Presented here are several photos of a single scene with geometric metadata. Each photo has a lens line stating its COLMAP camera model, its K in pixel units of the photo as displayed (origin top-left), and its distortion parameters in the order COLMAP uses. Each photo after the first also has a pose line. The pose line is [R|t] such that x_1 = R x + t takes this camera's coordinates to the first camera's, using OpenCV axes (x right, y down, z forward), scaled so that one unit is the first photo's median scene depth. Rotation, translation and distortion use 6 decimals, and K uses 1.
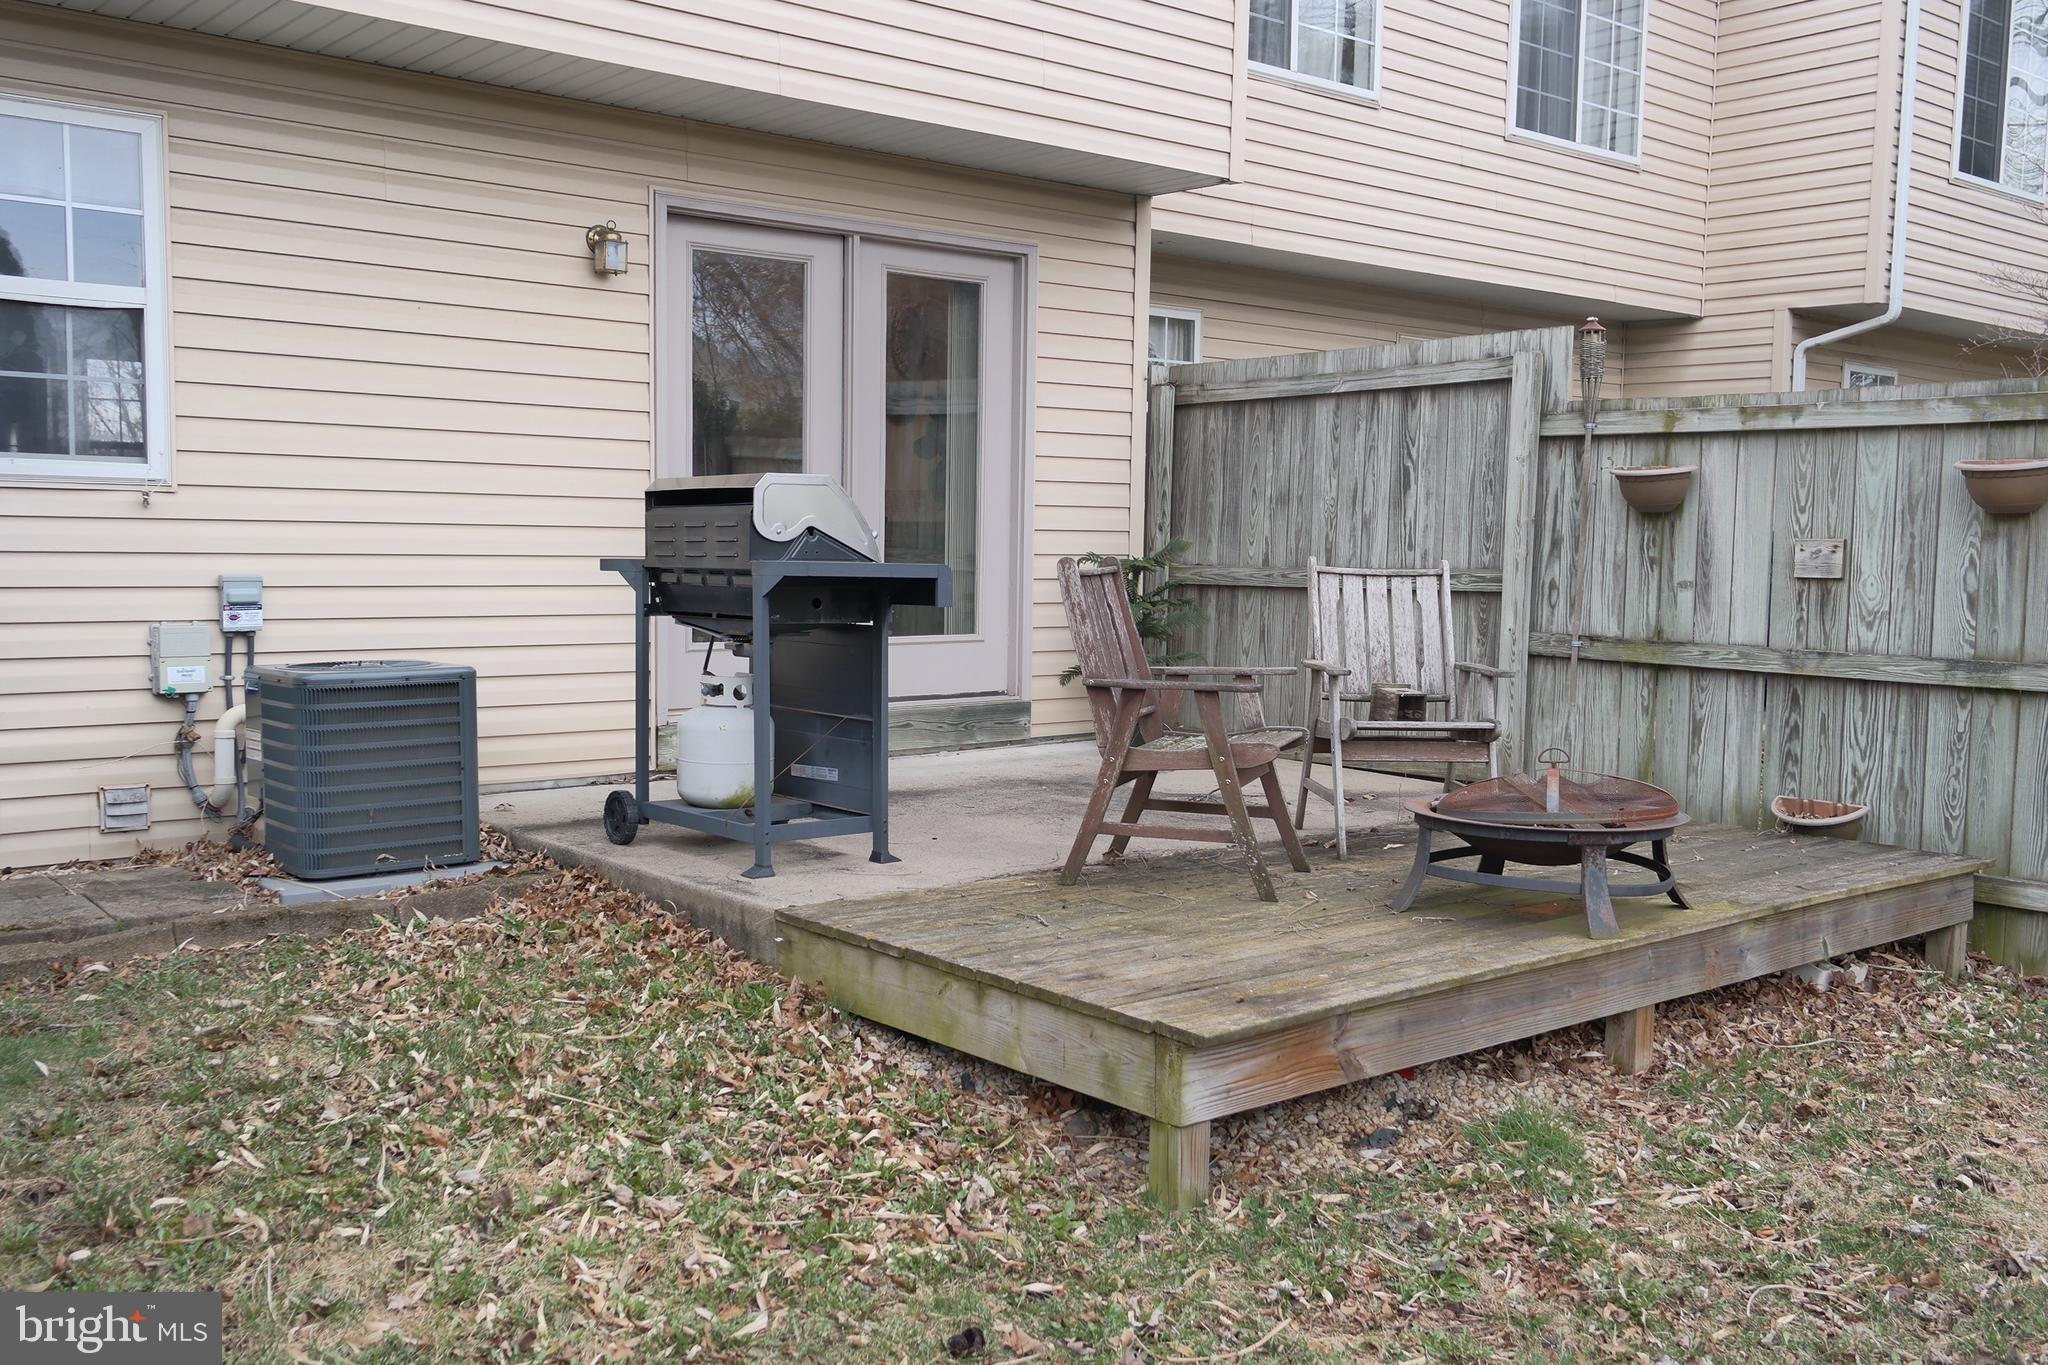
lens RADIAL K [[1828.4, 0, 1018.4], [0, 1828.4, 694.0], [0, 0, 1]] dist [0.014496, 0.001386]
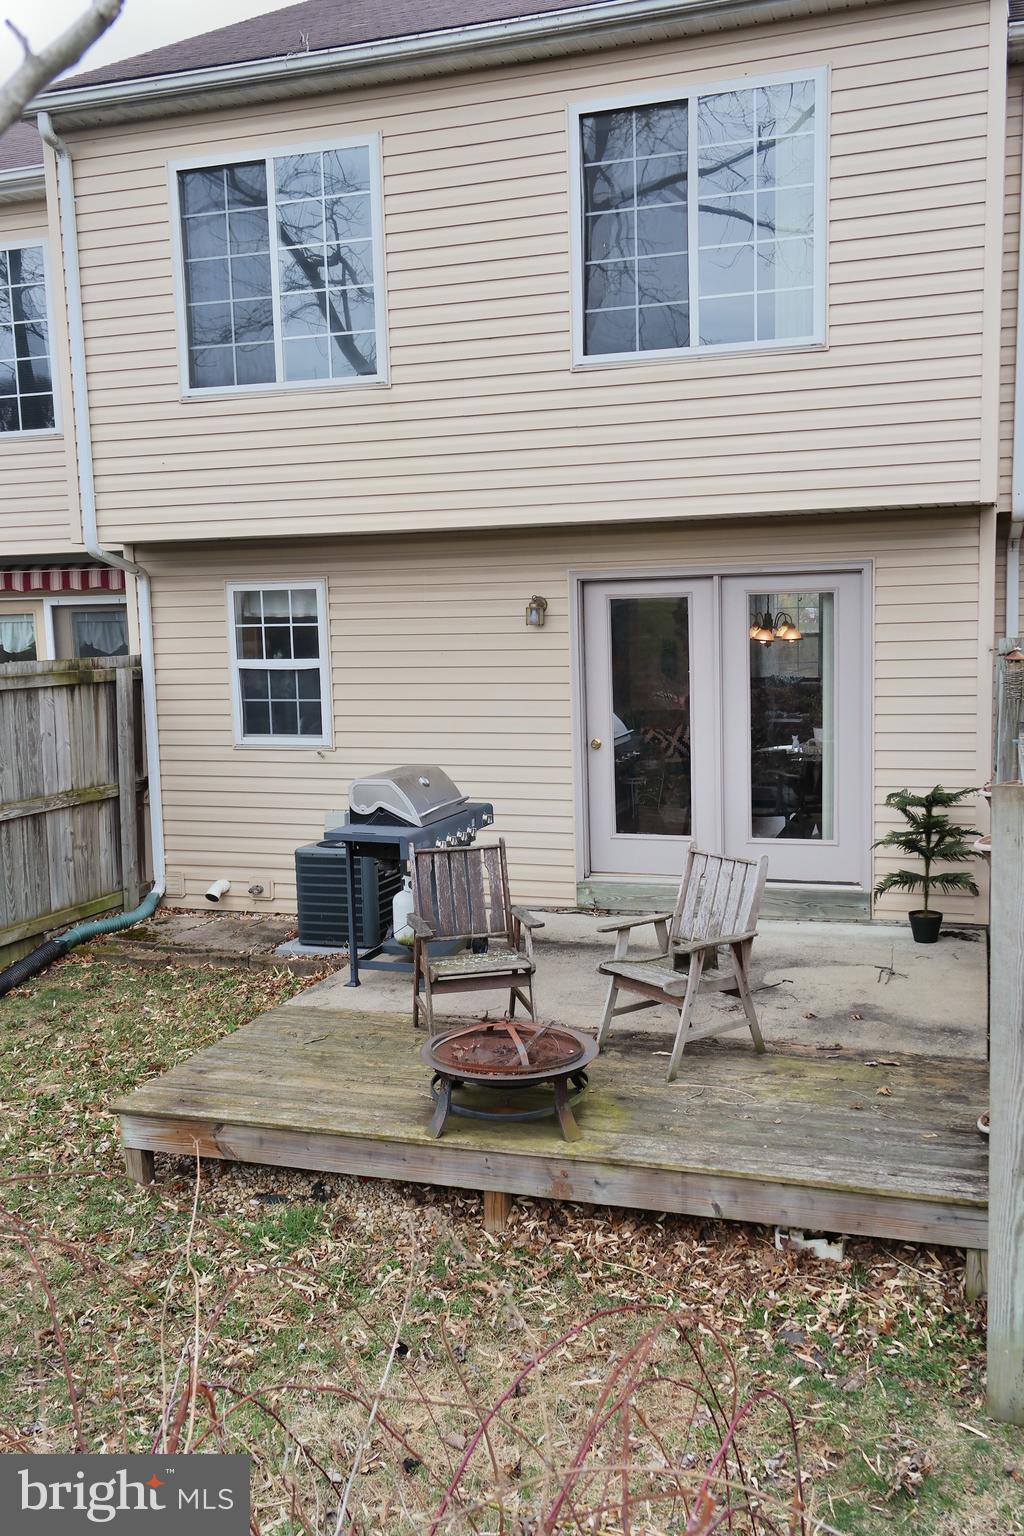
lens RADIAL K [[1371.3, 0, 505.0], [0, 1371.3, 763.8], [0, 0, 1]] dist [0.014496, 0.001386]
pose [[0.532832, 0.071348, -0.843208, 0.872180], [-0.041090, 0.997445, 0.058434, -0.171119], [0.845223, 0.003512, 0.534402, 0.270567]]
